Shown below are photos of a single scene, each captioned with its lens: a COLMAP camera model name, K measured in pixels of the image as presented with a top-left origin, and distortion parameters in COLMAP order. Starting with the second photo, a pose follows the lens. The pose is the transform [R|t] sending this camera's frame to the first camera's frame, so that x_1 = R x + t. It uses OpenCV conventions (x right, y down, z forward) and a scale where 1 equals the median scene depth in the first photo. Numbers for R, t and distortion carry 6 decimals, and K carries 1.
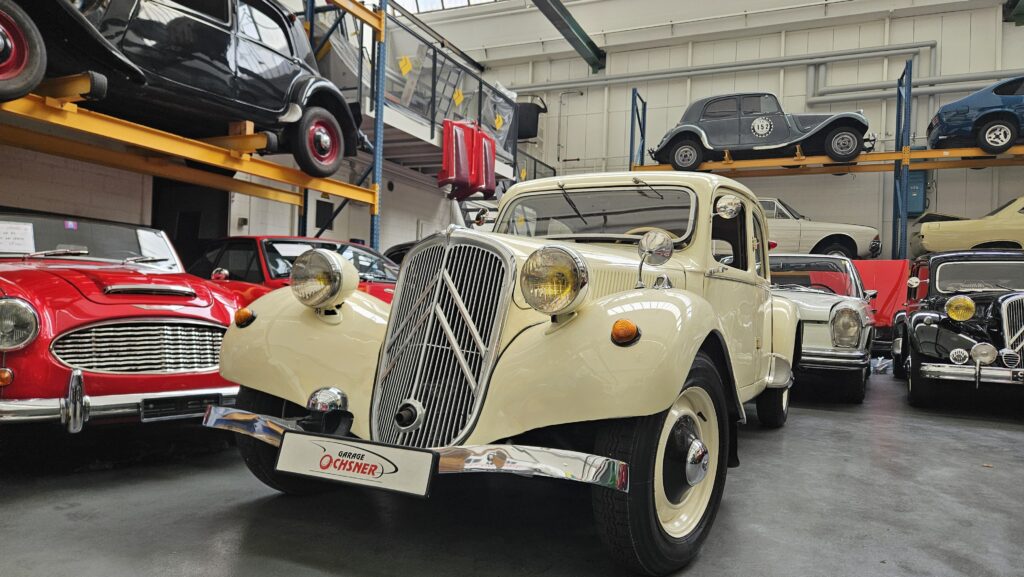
lens RADIAL K [[687.7, 0, 516.6], [0, 687.7, 295.2], [0, 0, 1]] dist [0.060826, -0.049220]
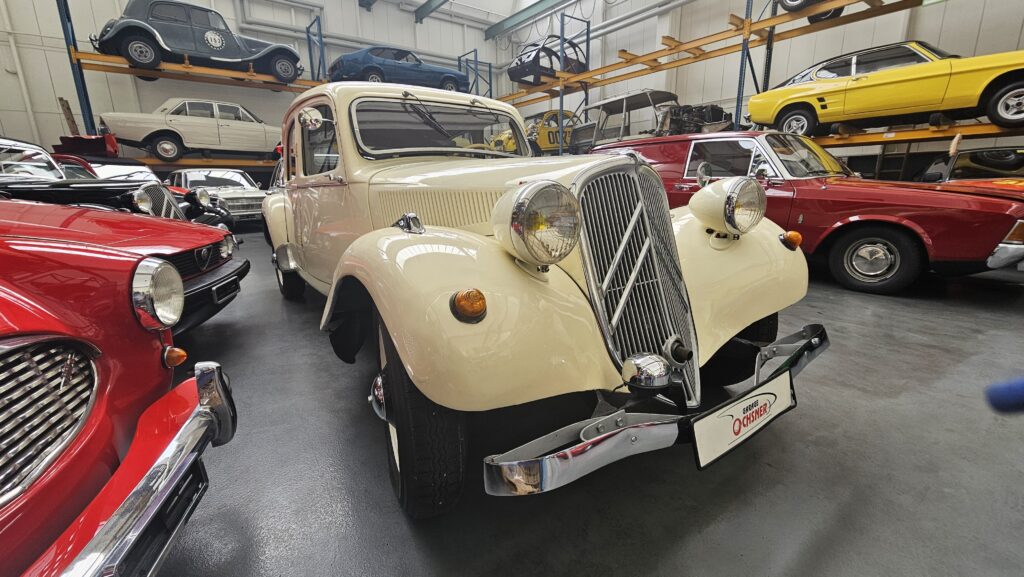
lens RADIAL K [[420.2, 0, 514.5], [0, 420.2, 293.1], [0, 0, 1]] dist [-0.012613, 0.000647]
pose [[0.484587, -0.250456, 0.838121, -0.265254], [0.012854, 0.960070, 0.279466, -0.028781], [-0.874649, -0.124652, 0.468457, 0.321366]]
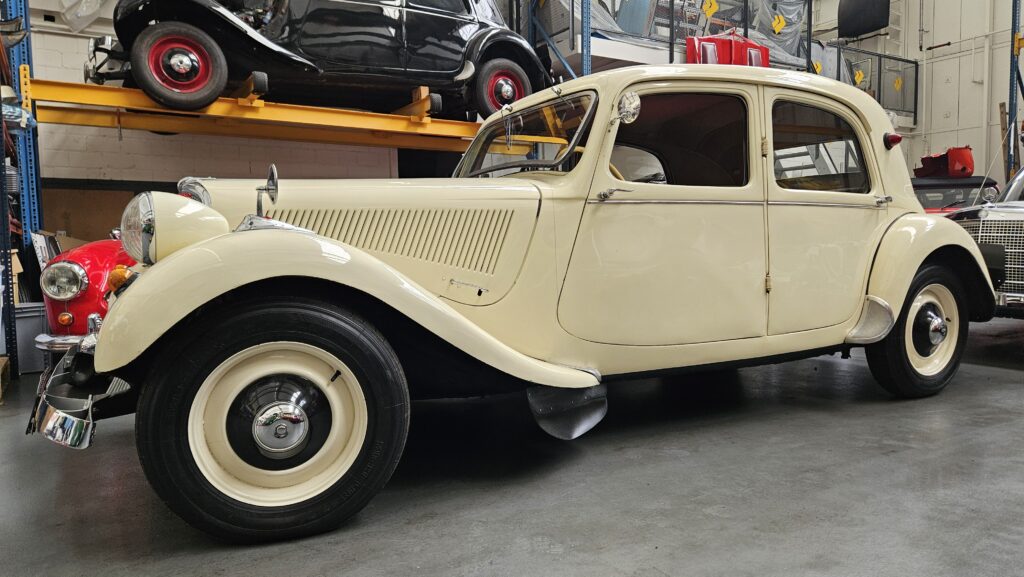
lens RADIAL K [[687.7, 0, 515.3], [0, 687.7, 294.6], [0, 0, 1]] dist [0.060826, -0.049220]
pose [[0.832268, -0.008696, -0.554306, 0.334374], [0.055595, 0.996146, 0.067846, 0.010380], [0.551579, -0.087283, 0.829543, 0.150188]]
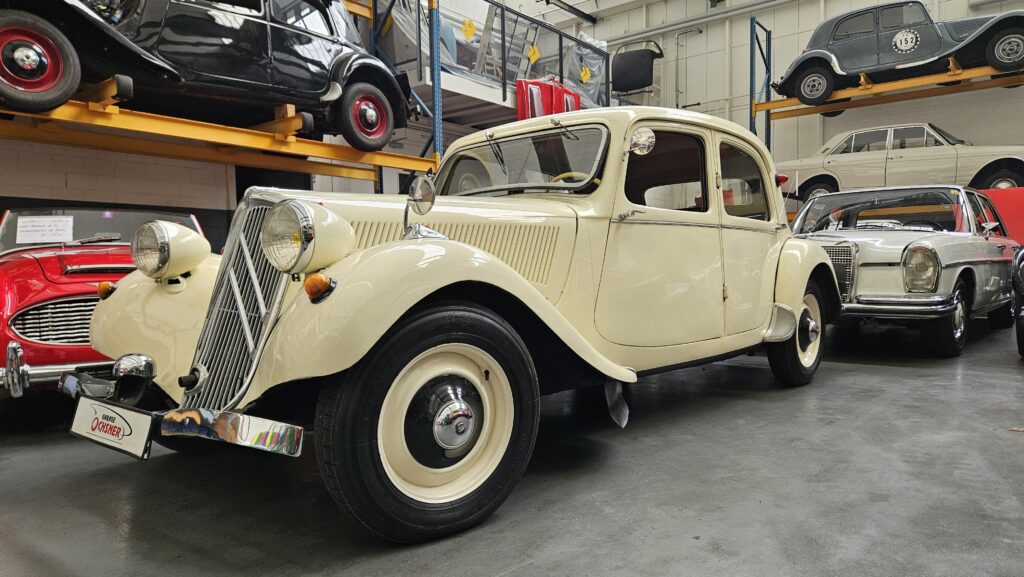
lens RADIAL K [[687.7, 0, 509.1], [0, 687.7, 296.6], [0, 0, 1]] dist [0.060826, -0.049220]
pose [[0.966650, -0.043010, -0.252465, 0.191265], [0.056691, 0.997277, 0.047165, 0.010657], [0.249748, -0.059904, 0.966456, 0.046263]]
